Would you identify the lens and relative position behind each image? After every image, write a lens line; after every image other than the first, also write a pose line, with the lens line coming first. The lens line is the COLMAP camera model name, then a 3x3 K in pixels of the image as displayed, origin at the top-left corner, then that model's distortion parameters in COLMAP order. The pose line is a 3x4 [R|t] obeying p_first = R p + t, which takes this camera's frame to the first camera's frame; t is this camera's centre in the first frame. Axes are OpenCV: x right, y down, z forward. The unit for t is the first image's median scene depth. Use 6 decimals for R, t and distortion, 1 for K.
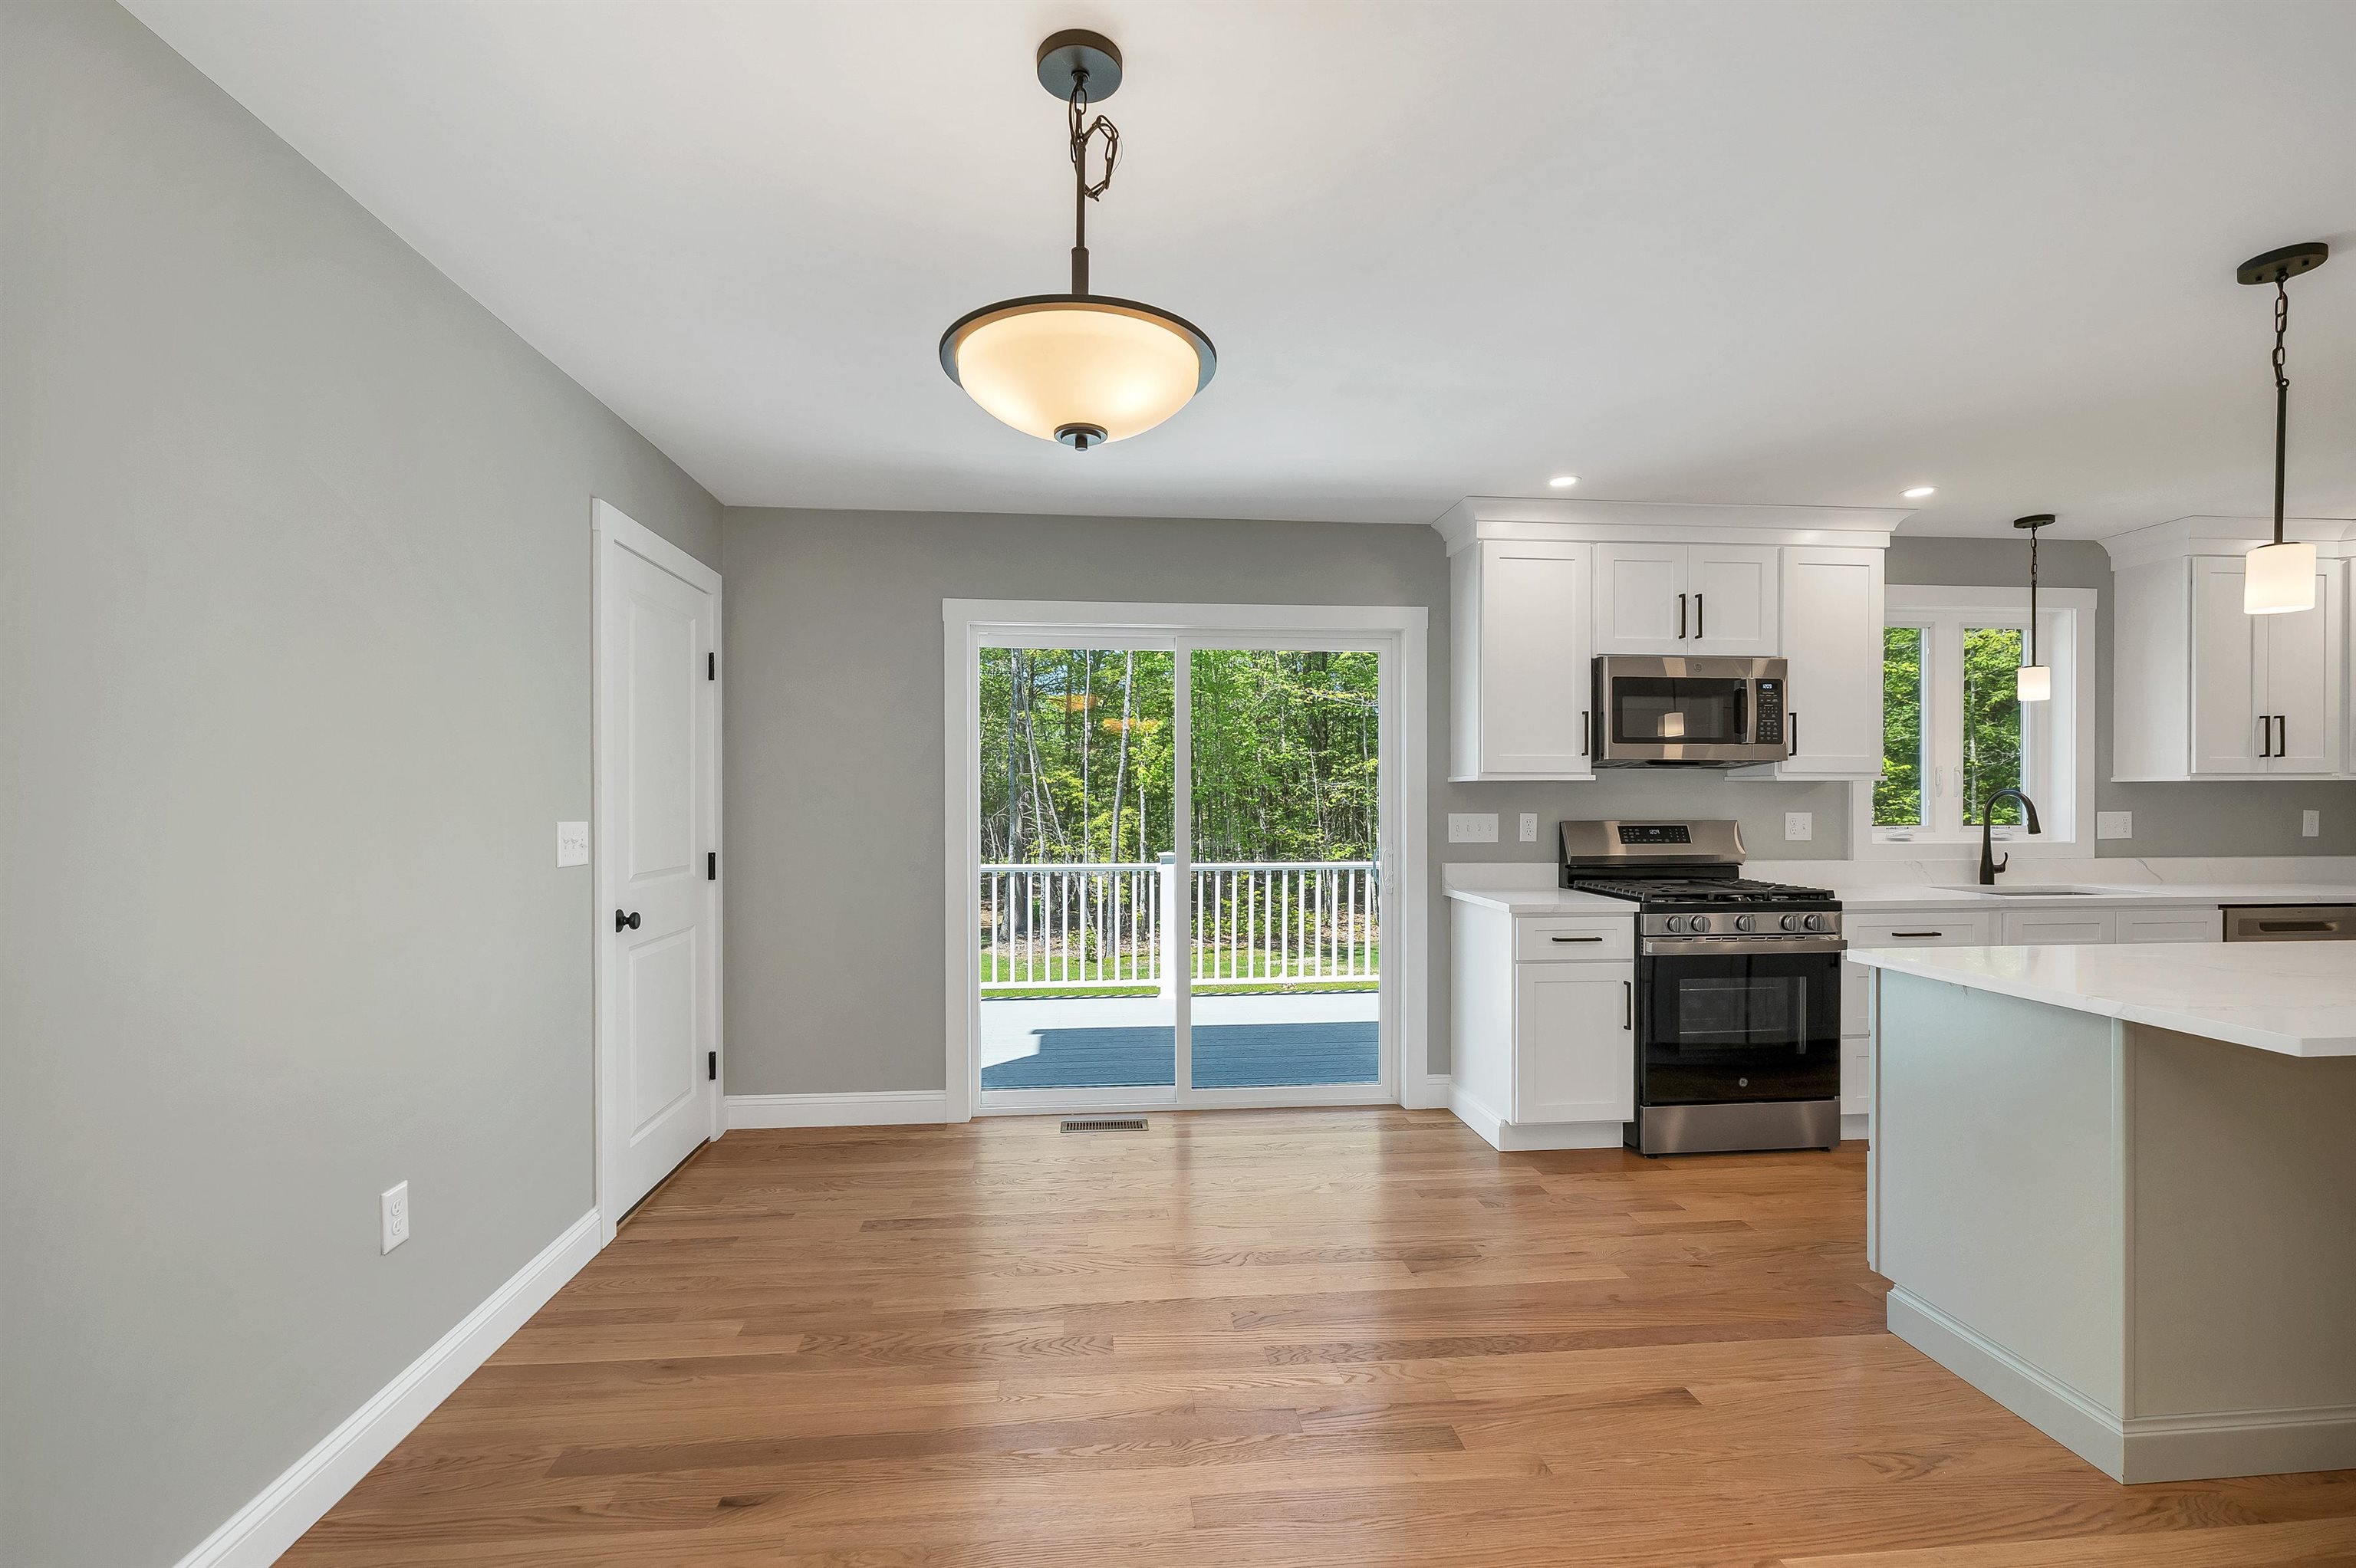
lens RADIAL K [[1026.1, 0, 1172.7], [0, 1026.1, 801.0], [0, 0, 1]] dist [0.000387, 0.000031]
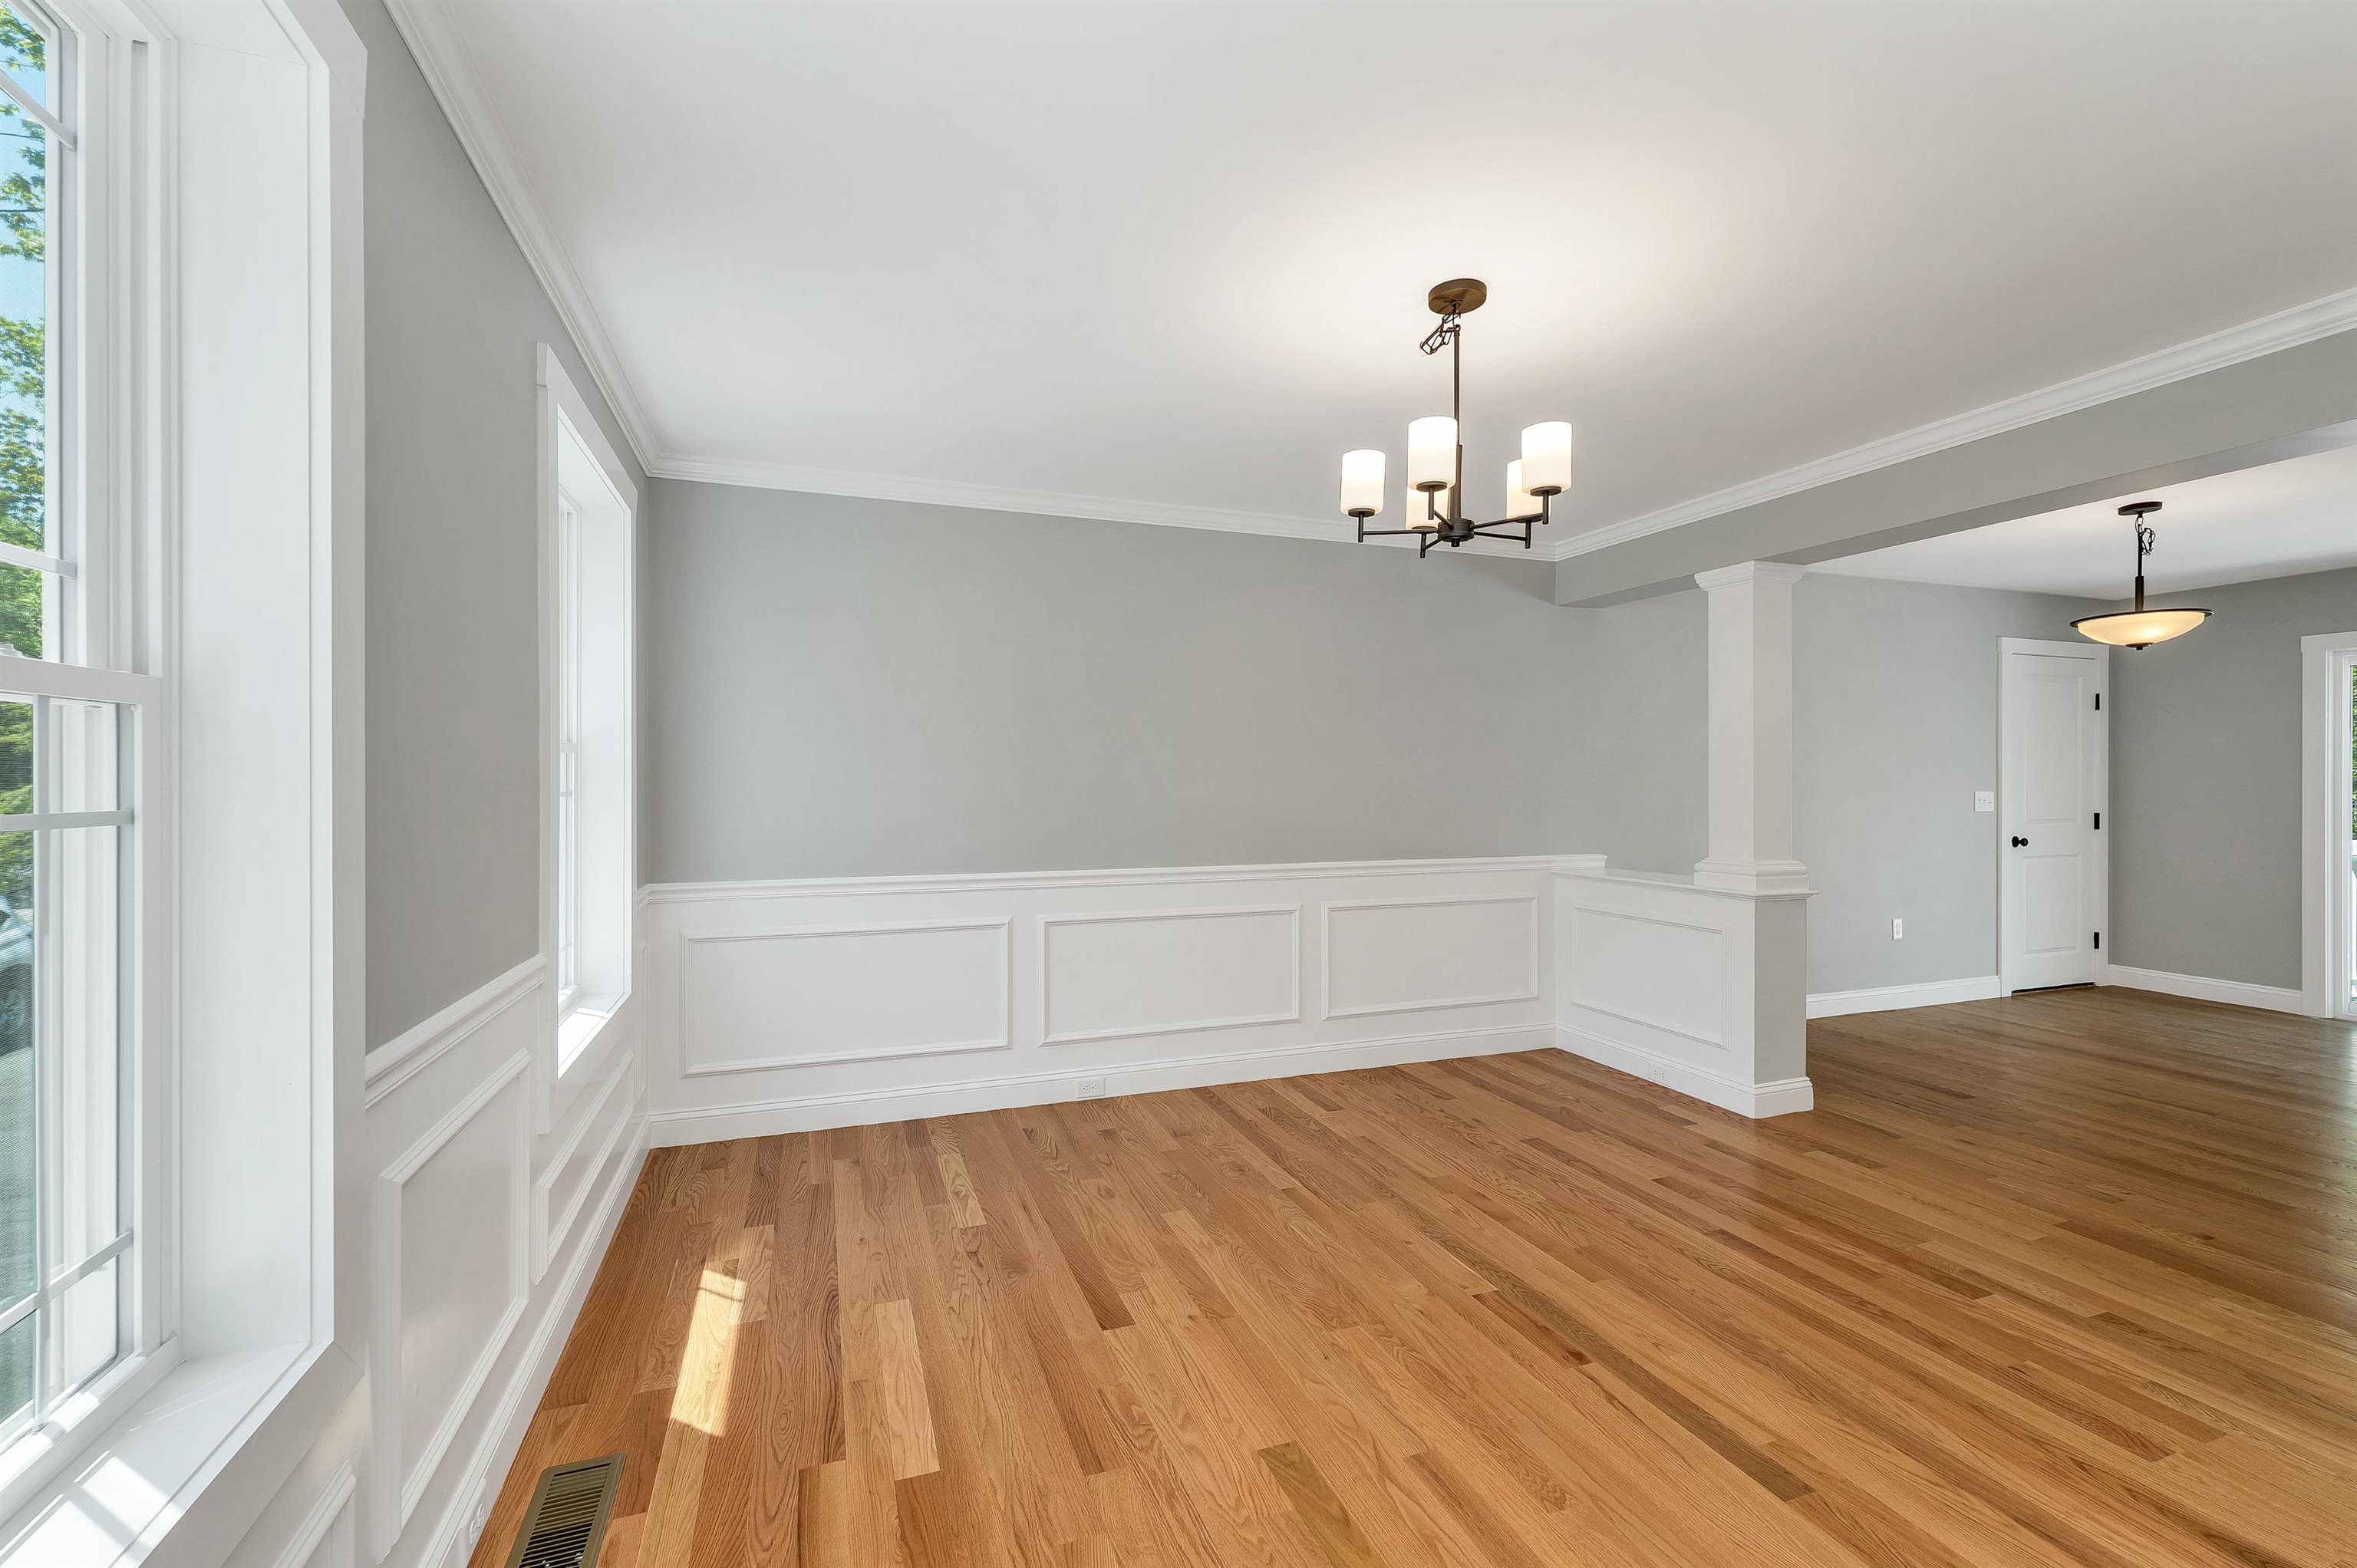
lens RADIAL K [[975.3, 0, 1168.1], [0, 975.3, 786.9], [0, 0, 1]] dist [-0.000105, 0.000296]
pose [[0.240997, 0.004411, -0.970516, 0.703200], [-0.002977, 0.999988, 0.003806, 0.005719], [0.970521, 0.001972, 0.241007, -0.824470]]
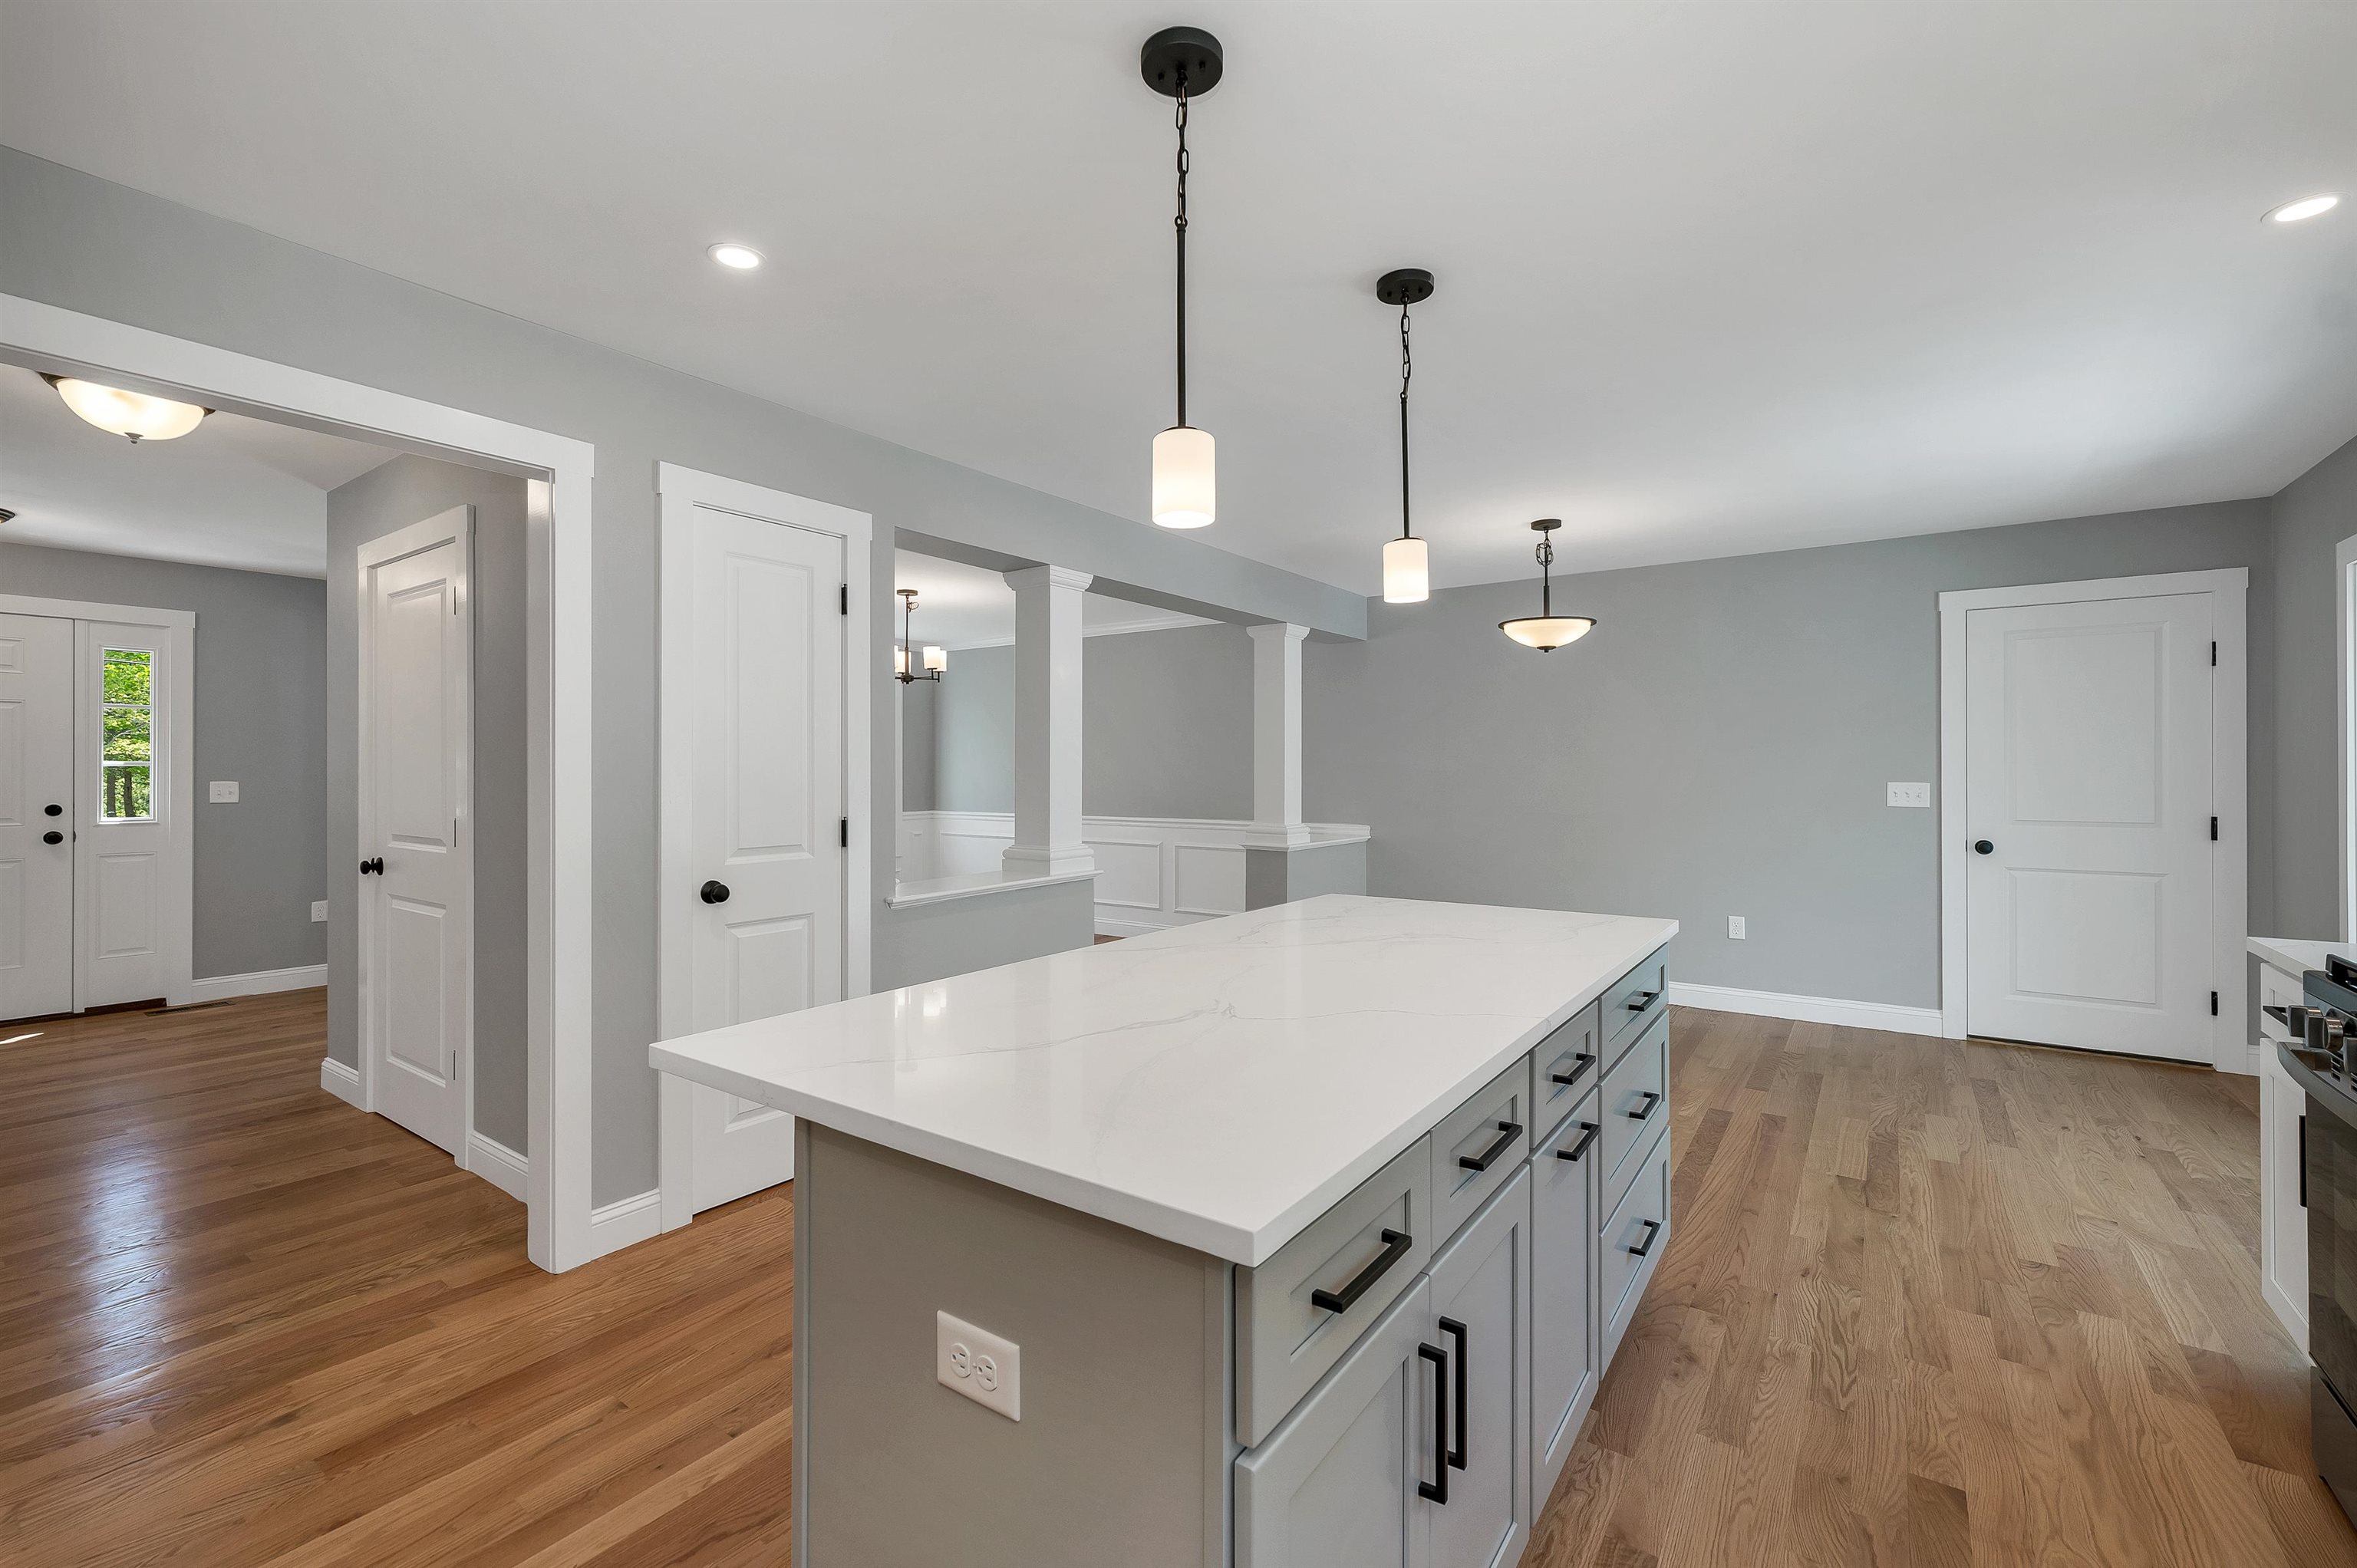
lens RADIAL K [[1002.7, 0, 1157.0], [0, 1002.7, 772.5], [0, 0, 1]] dist [-0.000588, -0.000282]
pose [[-0.662627, 0.002019, -0.748947, 1.123302], [-0.002214, 0.999987, 0.004655, -0.001551], [0.748947, 0.004742, -0.662613, 0.824765]]
